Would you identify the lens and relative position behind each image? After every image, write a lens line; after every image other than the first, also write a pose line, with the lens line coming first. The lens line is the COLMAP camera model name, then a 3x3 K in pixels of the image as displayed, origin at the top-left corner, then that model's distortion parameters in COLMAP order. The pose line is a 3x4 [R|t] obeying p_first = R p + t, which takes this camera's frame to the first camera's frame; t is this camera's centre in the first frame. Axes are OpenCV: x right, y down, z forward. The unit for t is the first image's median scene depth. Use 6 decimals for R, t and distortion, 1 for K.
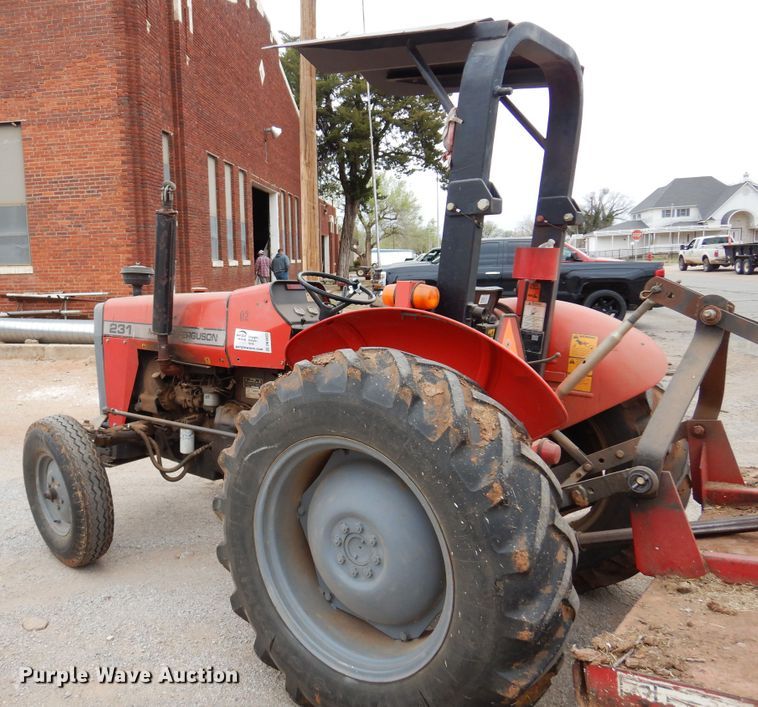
lens RADIAL K [[696.6, 0, 348.4], [0, 696.6, 353.3], [0, 0, 1]] dist [0.052550, -0.061643]
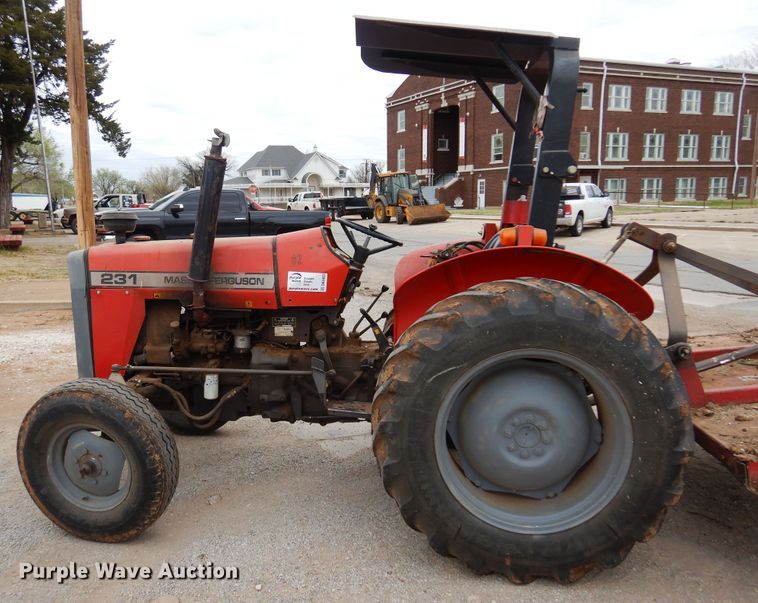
lens RADIAL K [[613.7, 0, 328.8], [0, 613.7, 291.2], [0, 0, 1]] dist [0.030928, -0.012093]
pose [[0.817063, -0.064313, 0.572950, -0.246472], [0.062939, 0.997769, 0.022244, -0.008420], [-0.573103, 0.017887, 0.819288, 0.075642]]
